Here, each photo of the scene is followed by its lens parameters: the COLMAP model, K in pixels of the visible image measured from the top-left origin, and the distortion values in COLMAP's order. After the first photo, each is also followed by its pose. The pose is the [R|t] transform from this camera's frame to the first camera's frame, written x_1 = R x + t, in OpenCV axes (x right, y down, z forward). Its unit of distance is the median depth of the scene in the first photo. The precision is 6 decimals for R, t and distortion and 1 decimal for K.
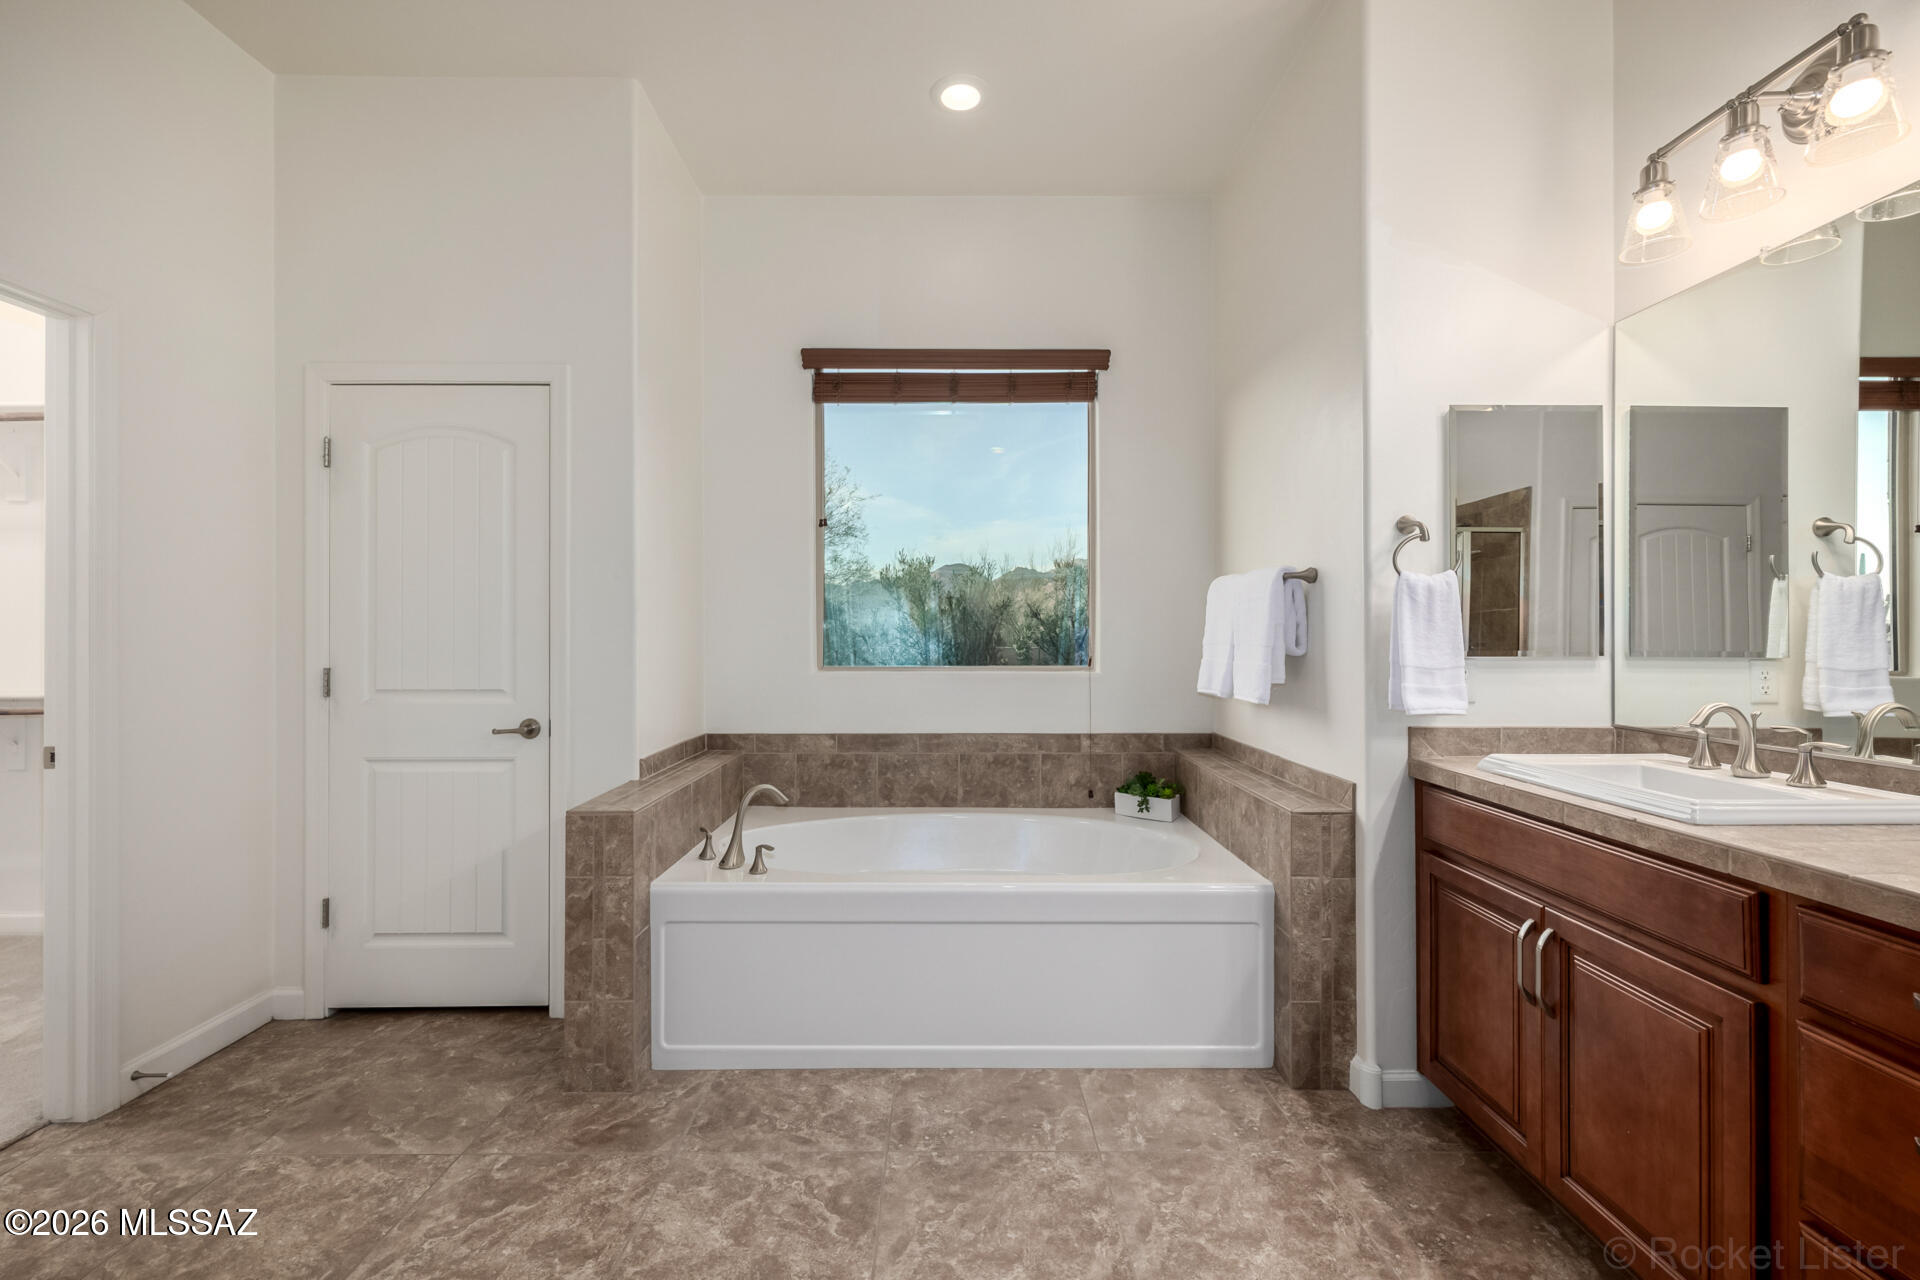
lens RADIAL K [[811.4, 0, 944.9], [0, 811.4, 637.0], [0, 0, 1]] dist [0.000968, -0.000173]
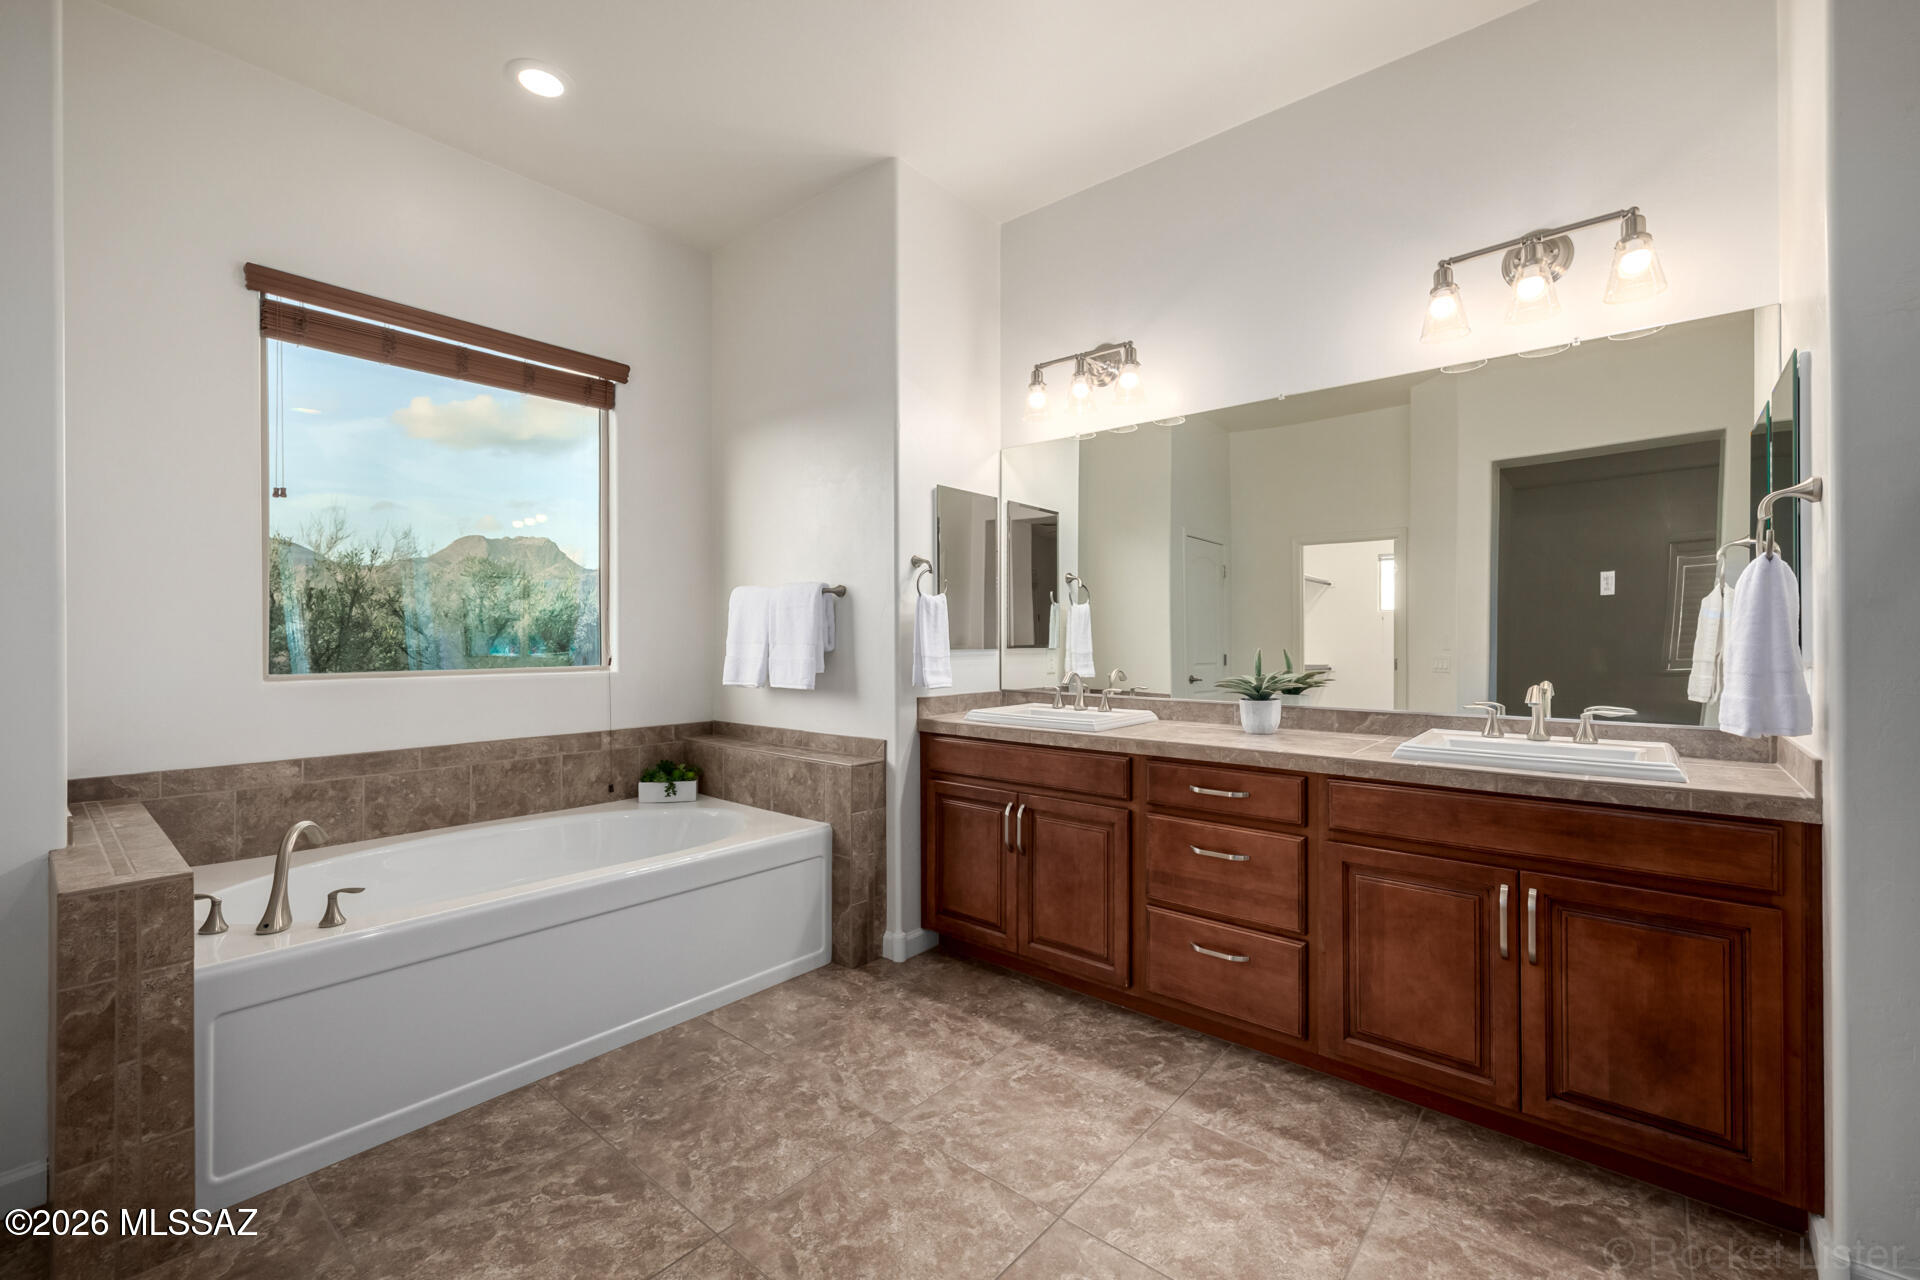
lens RADIAL K [[811.4, 0, 948.6], [0, 811.4, 639.1], [0, 0, 1]] dist [0.000968, -0.000173]
pose [[0.650711, -0.002415, 0.759322, -0.513960], [0.001130, 0.999997, 0.002213, 0.000640], [-0.759325, -0.000582, 0.650711, -0.007603]]
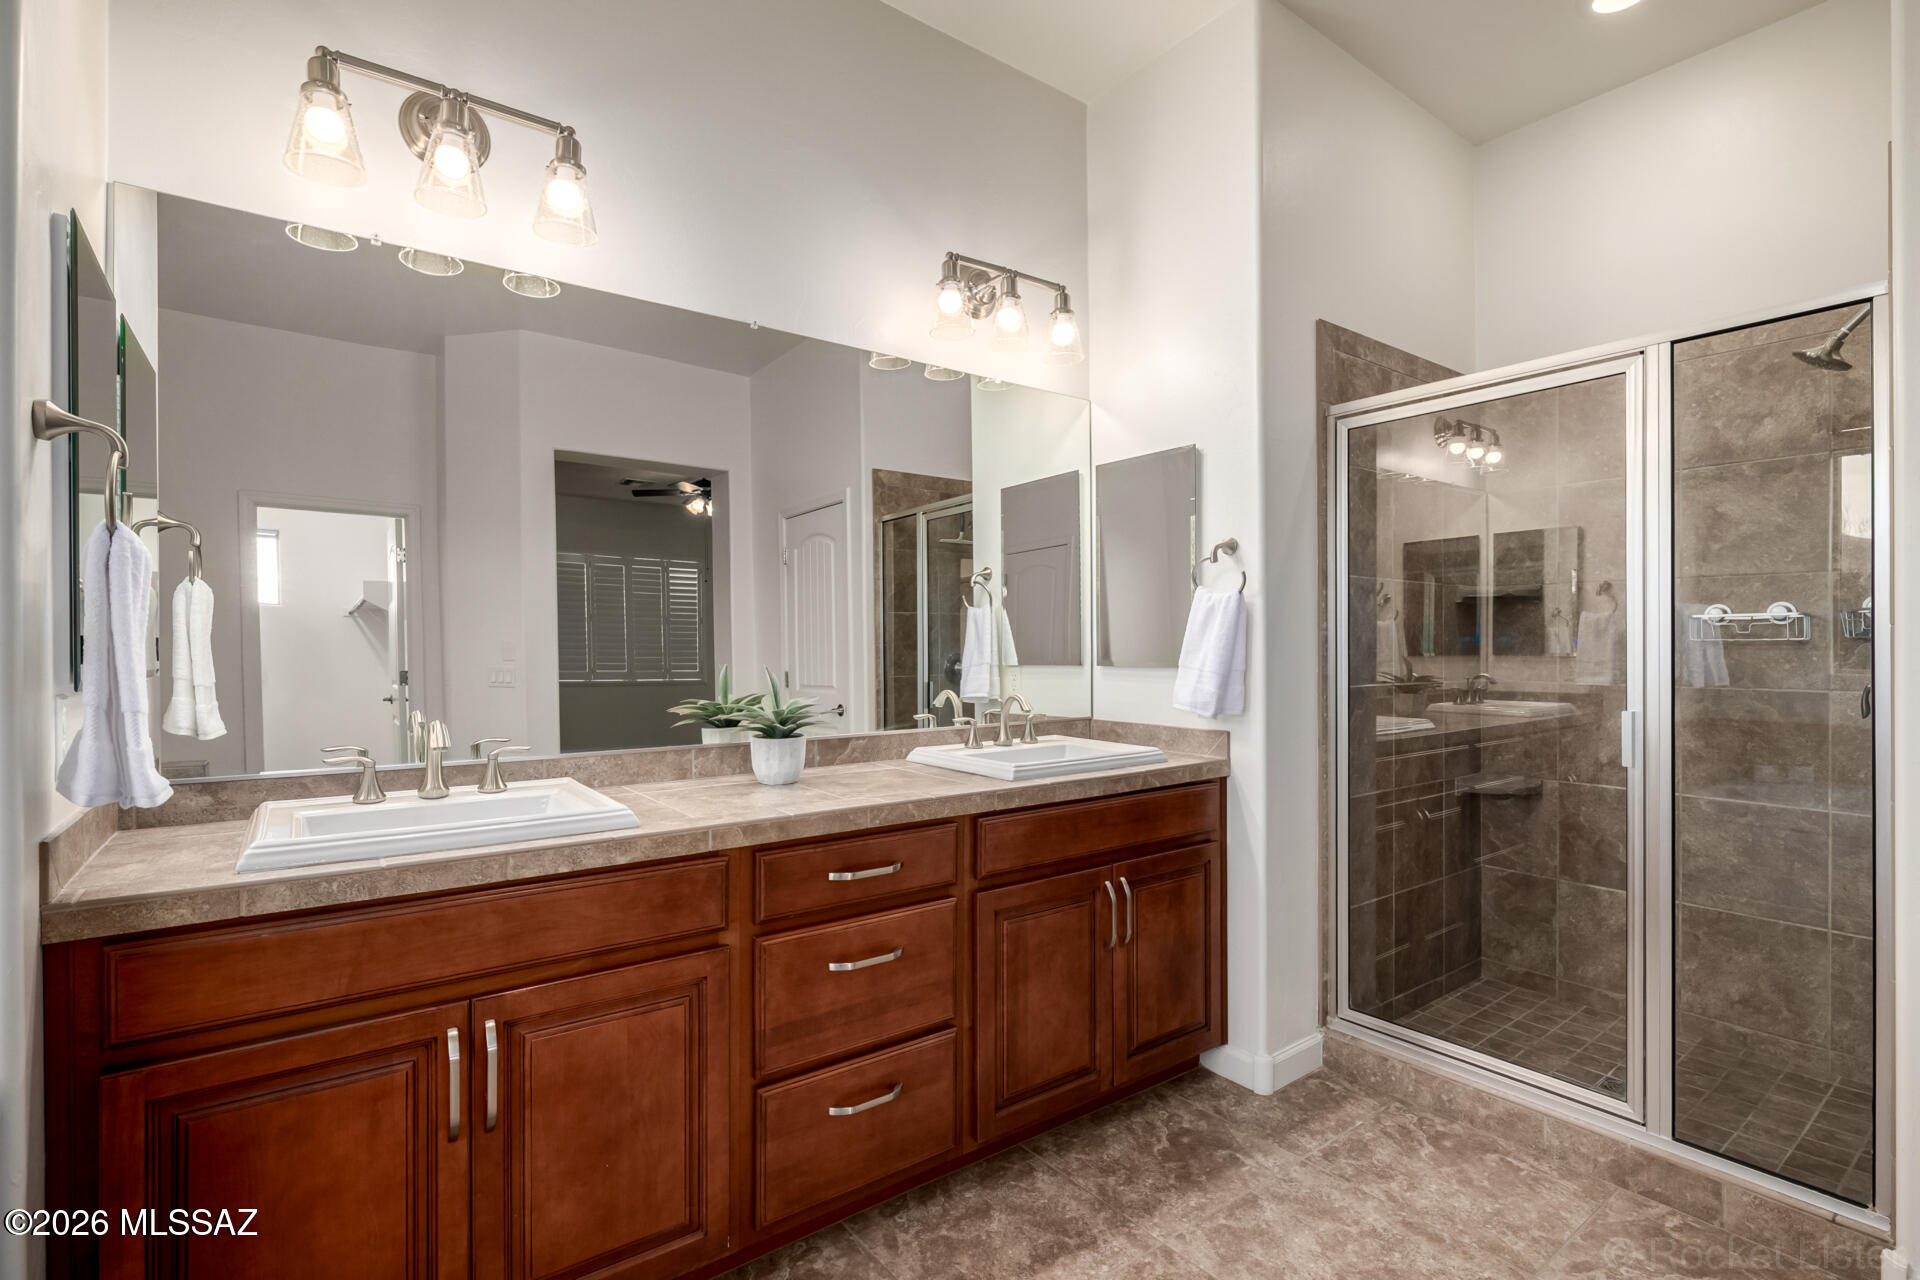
lens RADIAL K [[893.7, 0, 962.9], [0, 893.7, 644.4], [0, 0, 1]] dist [-0.004584, -0.000079]
pose [[-0.600070, 0.000968, 0.799947, -0.173449], [0.002167, 0.999998, 0.000416, -0.005085], [-0.799944, 0.001983, -0.600071, 0.872358]]
